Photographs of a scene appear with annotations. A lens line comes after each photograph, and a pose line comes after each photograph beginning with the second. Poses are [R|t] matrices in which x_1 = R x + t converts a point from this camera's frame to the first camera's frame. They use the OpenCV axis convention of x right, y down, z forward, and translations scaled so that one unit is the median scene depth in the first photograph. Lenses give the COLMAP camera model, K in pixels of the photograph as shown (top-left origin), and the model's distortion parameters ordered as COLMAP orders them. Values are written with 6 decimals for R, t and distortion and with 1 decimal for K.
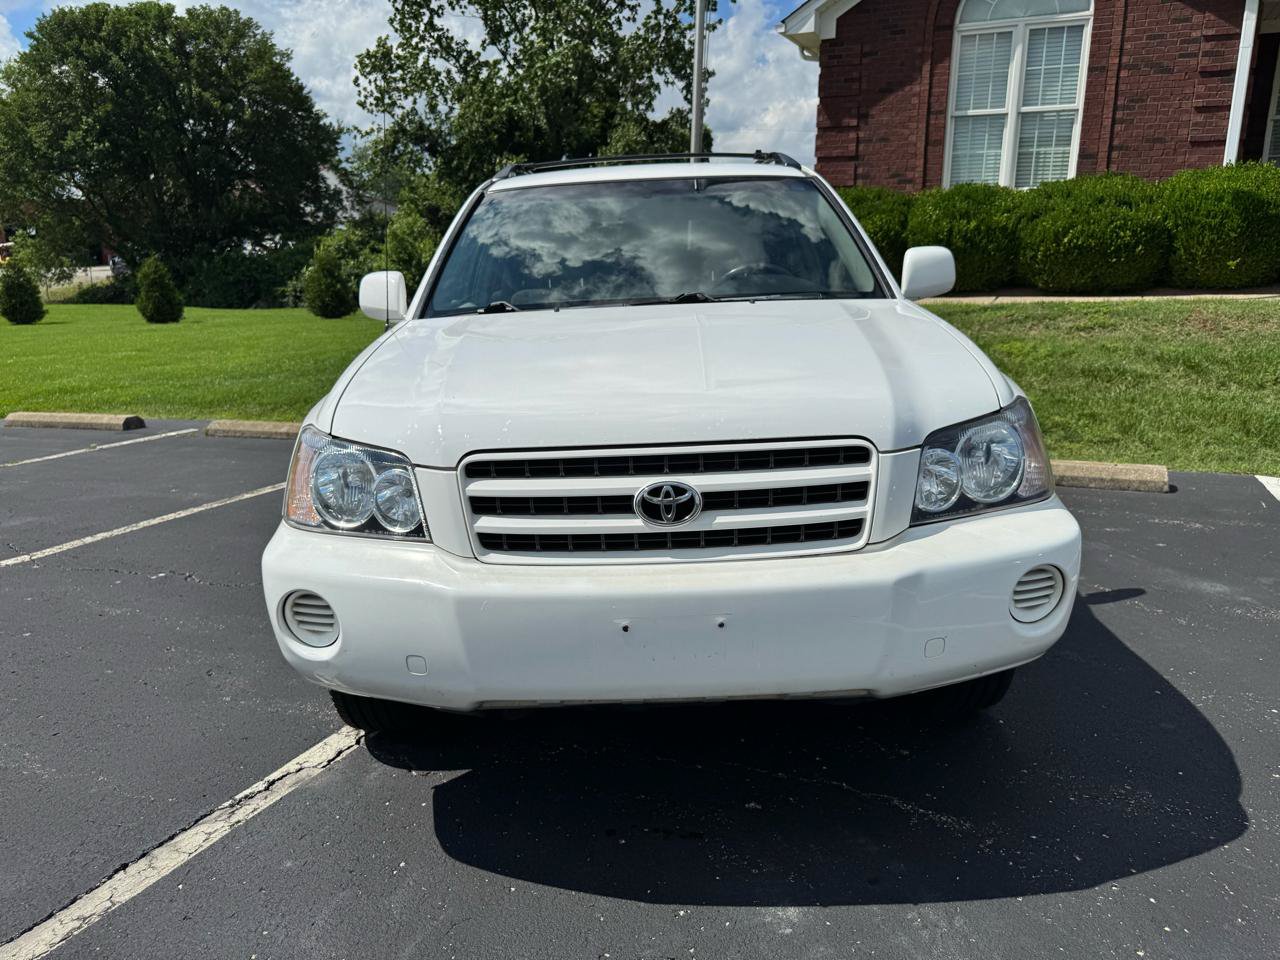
lens RADIAL K [[909.3, 0, 636.4], [0, 909.3, 471.5], [0, 0, 1]] dist [0.003943, -0.004958]
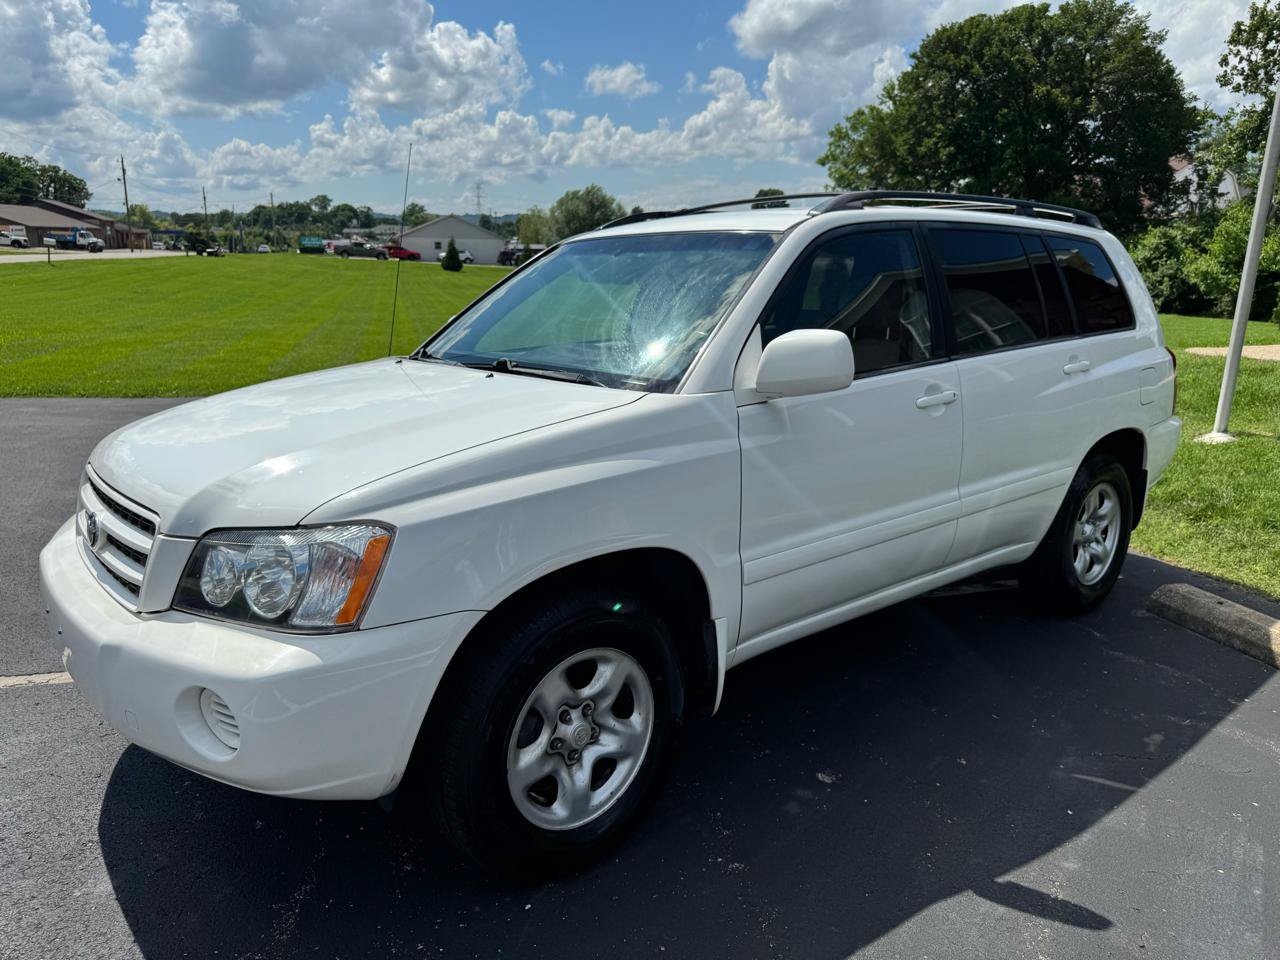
lens RADIAL K [[912.6, 0, 640.0], [0, 912.6, 480.0], [0, 0, 1]] dist [0.024942, -0.027843]
pose [[0.643562, 0.201348, -0.738436, 0.254325], [-0.191639, 0.976437, 0.099226, -0.053346], [0.741015, 0.077655, 0.666983, 0.122797]]
